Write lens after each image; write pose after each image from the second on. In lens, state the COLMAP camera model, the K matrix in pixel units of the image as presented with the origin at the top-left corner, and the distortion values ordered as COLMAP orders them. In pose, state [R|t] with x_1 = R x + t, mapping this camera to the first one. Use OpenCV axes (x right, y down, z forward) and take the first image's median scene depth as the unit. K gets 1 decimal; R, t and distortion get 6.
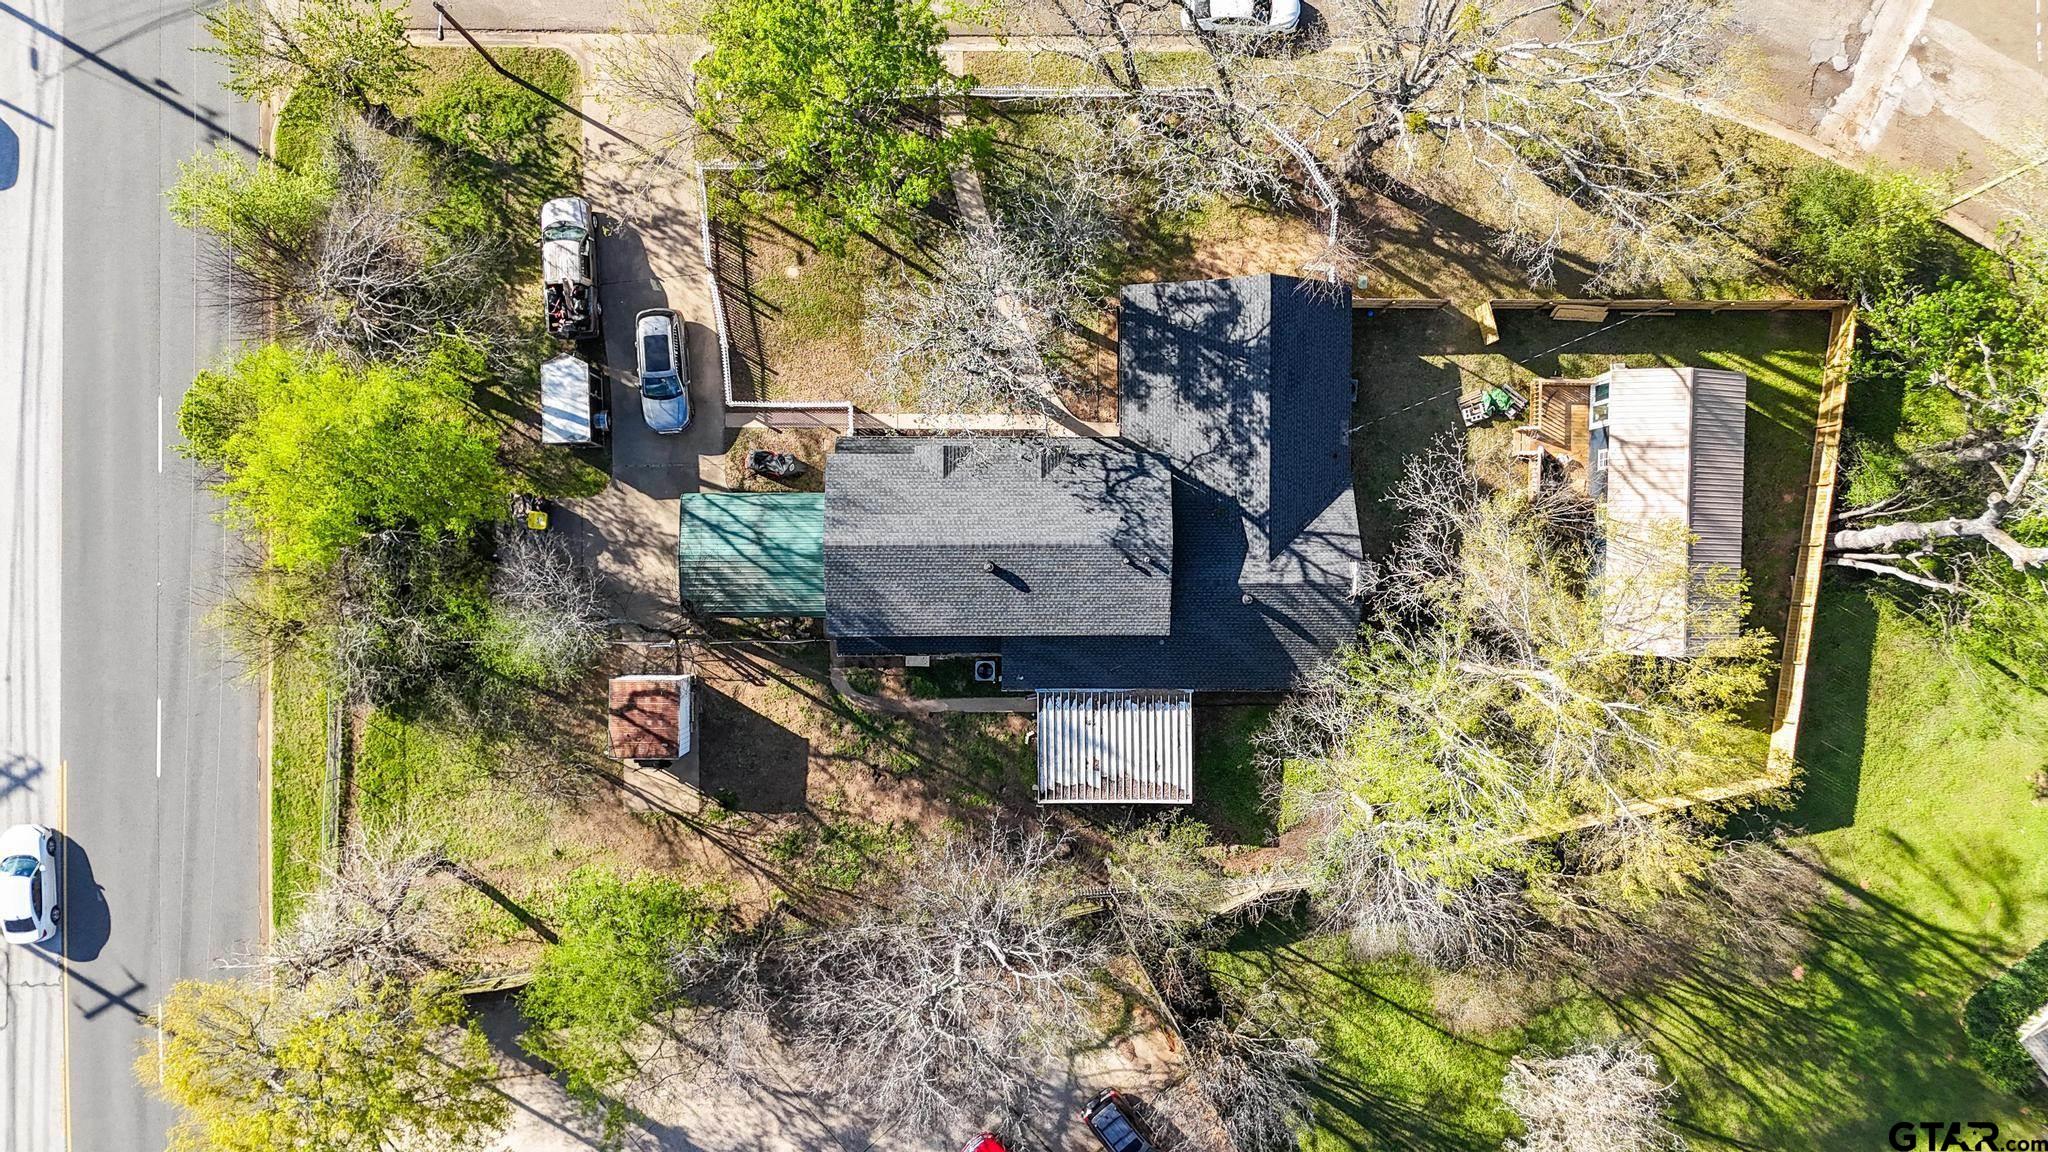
lens RADIAL K [[1502.5, 0, 1032.0], [0, 1502.5, 573.9], [0, 0, 1]] dist [0.127233, -0.099847]
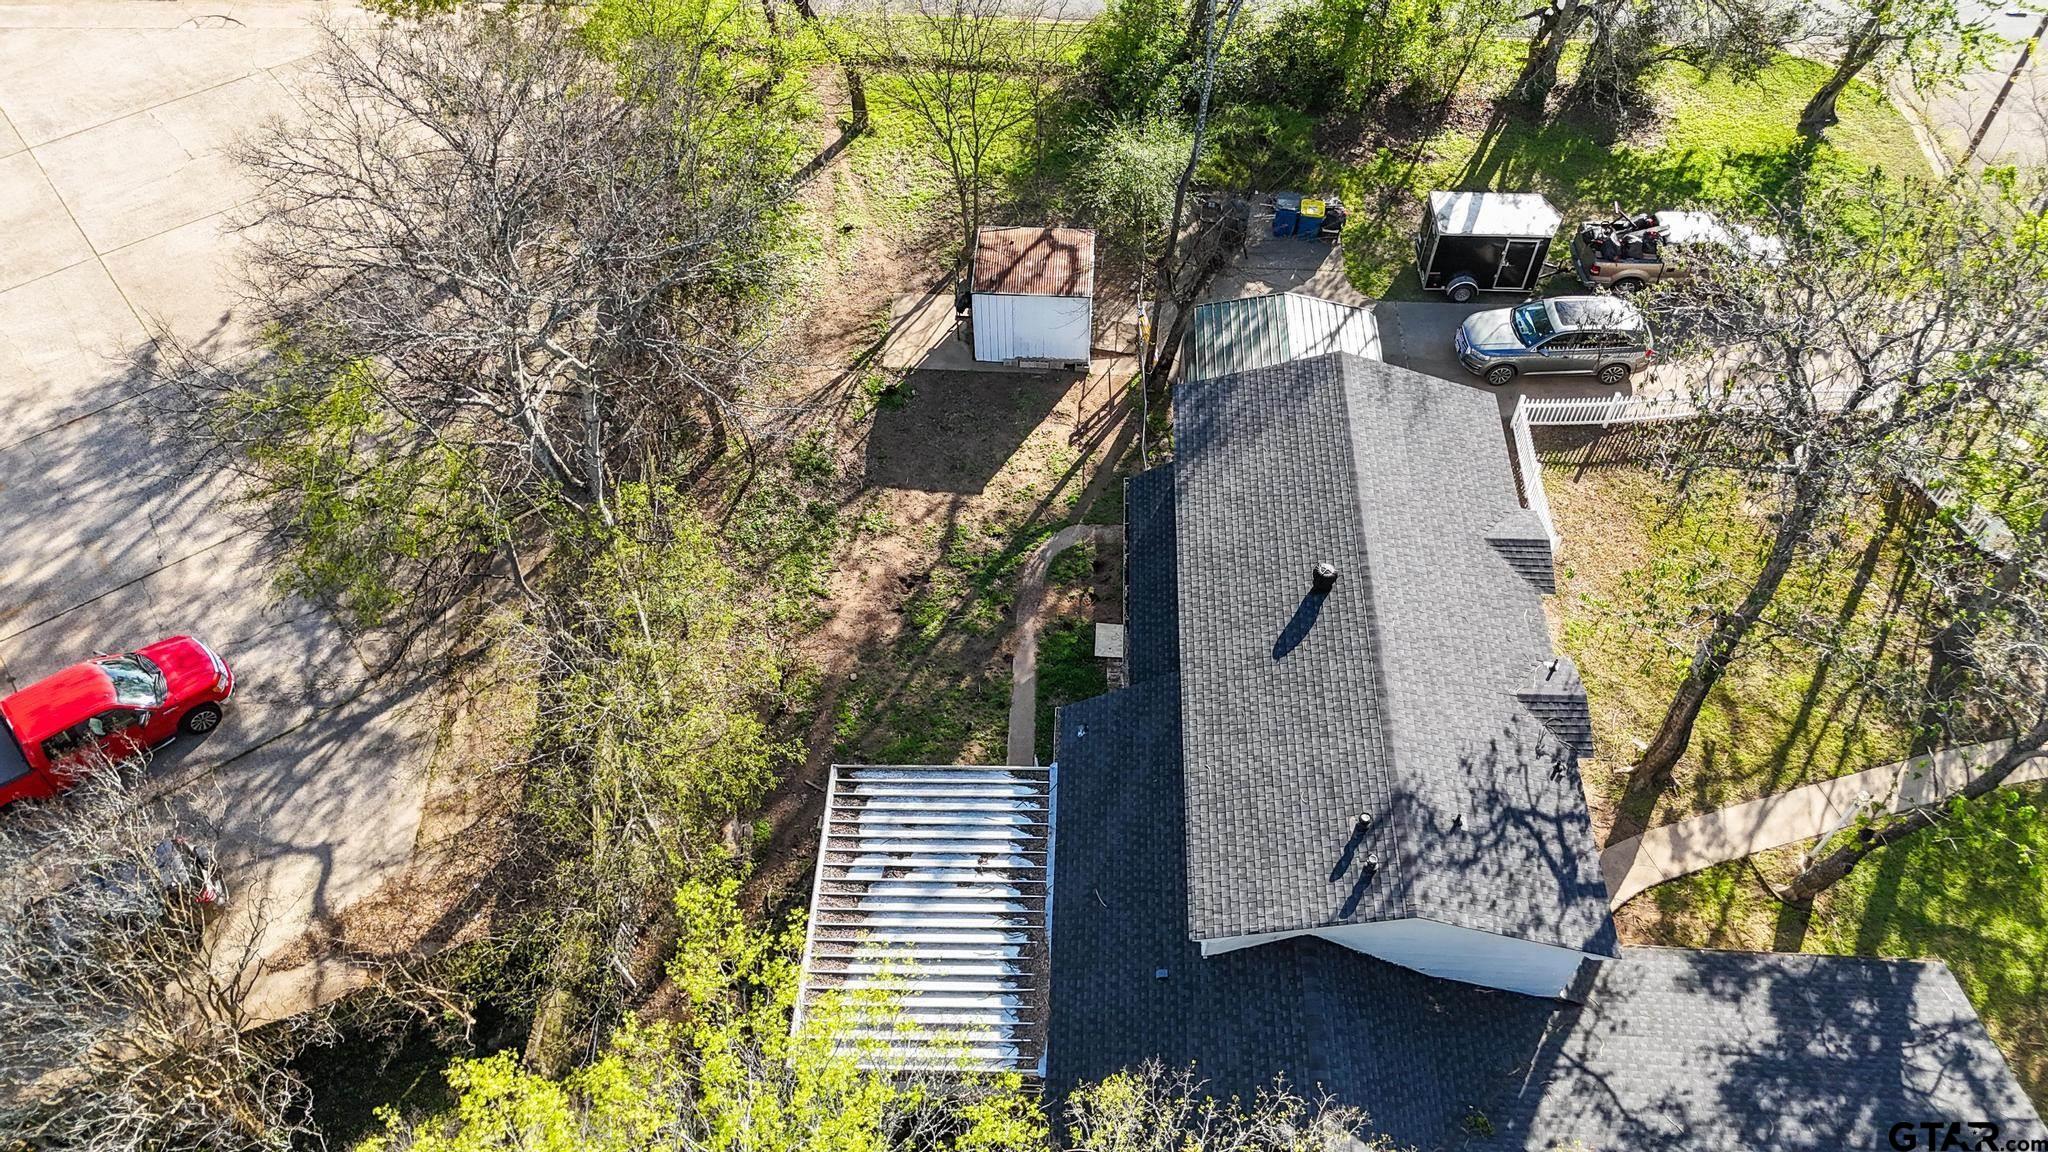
lens RADIAL K [[1490.0, 0, 1027.7], [0, 1490.0, 582.1], [0, 0, 1]] dist [0.093260, -0.102931]
pose [[-0.046462, 0.778218, -0.626274, 0.266914], [-0.998920, -0.035932, 0.029457, 0.073750], [0.000421, 0.626966, 0.779047, 0.568700]]
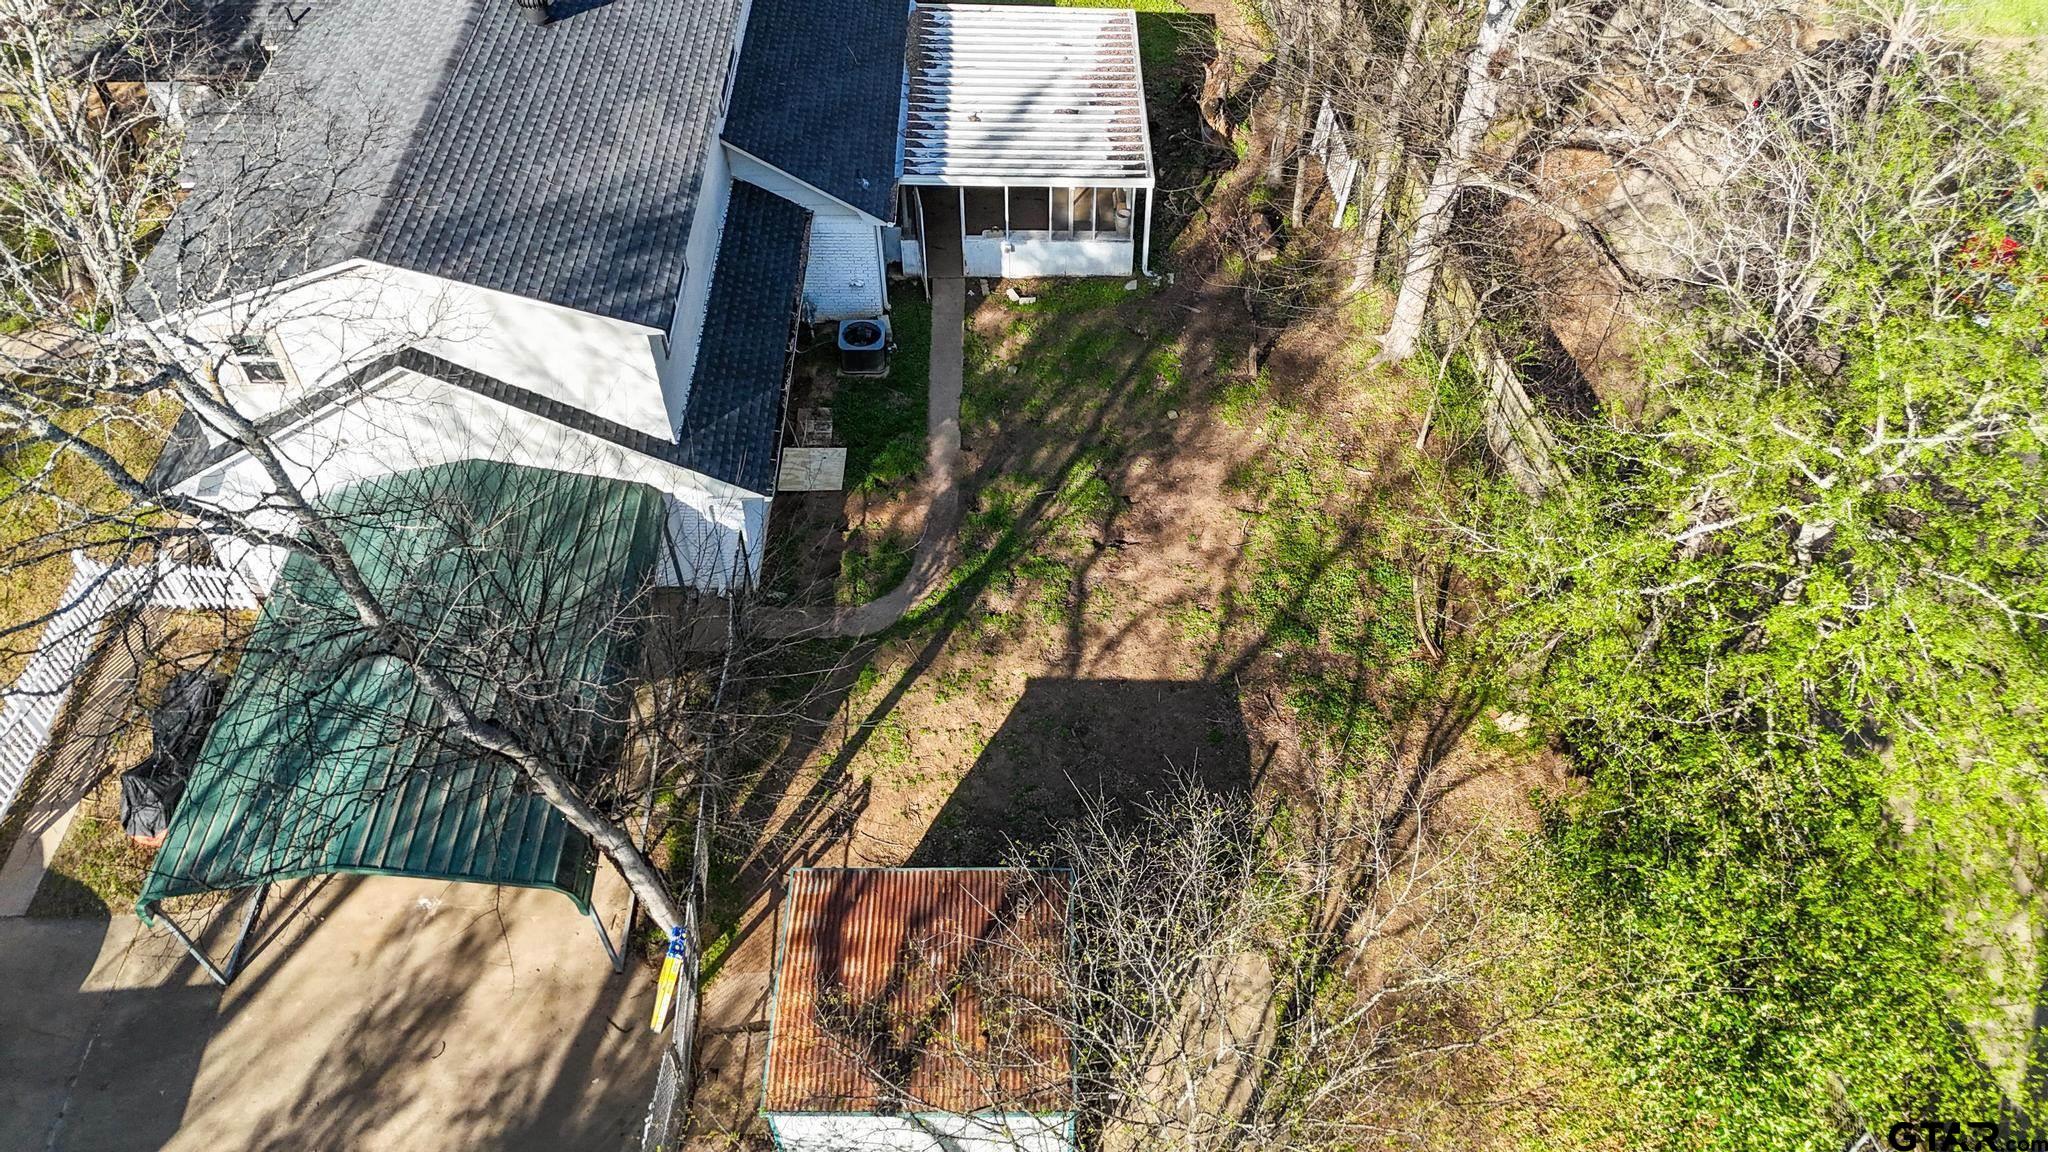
lens RADIAL K [[1490.0, 0, 1027.7], [0, 1490.0, 582.1], [0, 0, 1]] dist [0.093260, -0.102931]
pose [[-0.007239, -0.739670, 0.672931, -0.378032], [0.999890, -0.014092, -0.004733, 0.115105], [0.012984, 0.672822, 0.739690, 0.751430]]
